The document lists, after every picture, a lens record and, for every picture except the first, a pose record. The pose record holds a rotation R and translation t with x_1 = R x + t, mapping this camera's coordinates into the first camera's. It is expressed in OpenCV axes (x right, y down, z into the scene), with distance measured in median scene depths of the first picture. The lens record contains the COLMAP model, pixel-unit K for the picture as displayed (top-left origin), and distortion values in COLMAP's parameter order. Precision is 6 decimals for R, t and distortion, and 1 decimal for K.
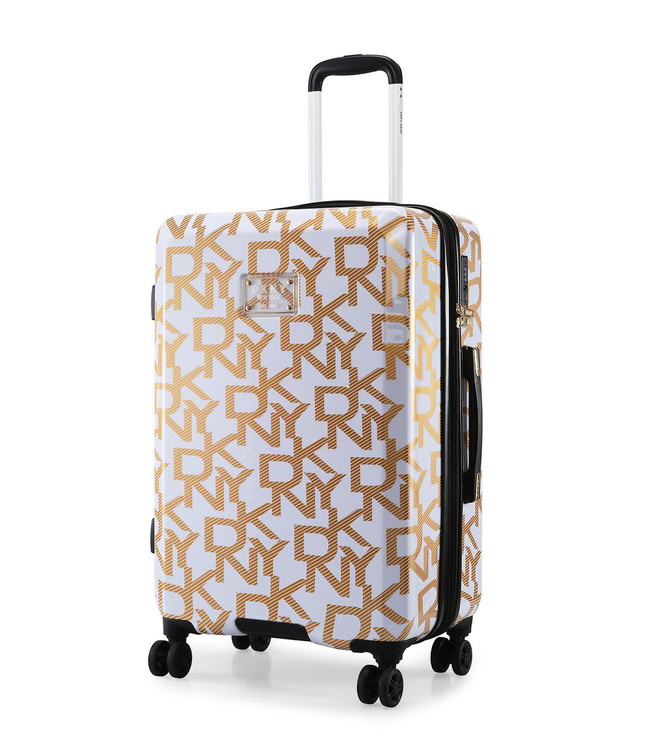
lens RADIAL K [[1597.3, 0, 328.9], [0, 1597.3, 280.4], [0, 0, 1]] dist [-0.028607, 0.230793]
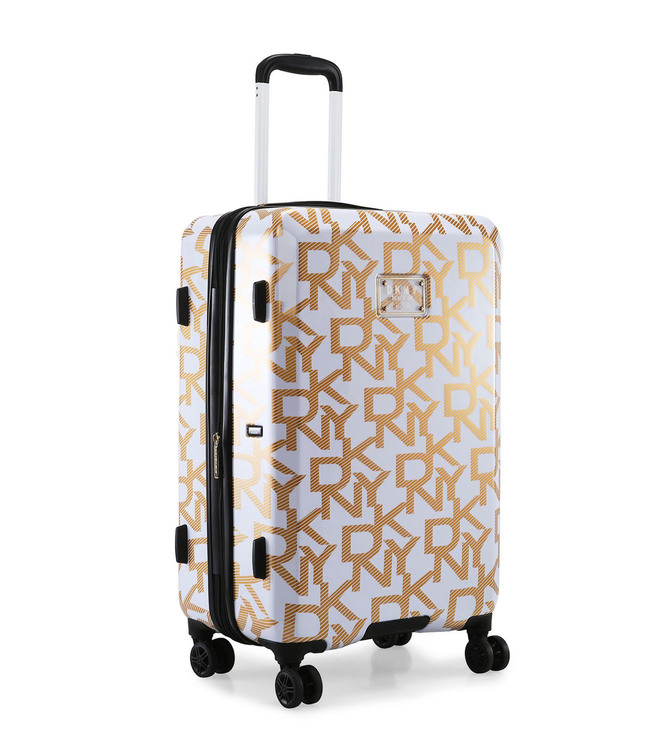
lens RADIAL K [[1586.9, 0, 329.0], [0, 1586.9, 367.0], [0, 0, 1]] dist [0.075089, 0.007601]
pose [[0.406159, -0.022325, 0.913530, -0.962795], [-0.017159, 0.999339, 0.032051, 0.022435], [-0.913641, -0.028693, 0.405507, 0.632876]]
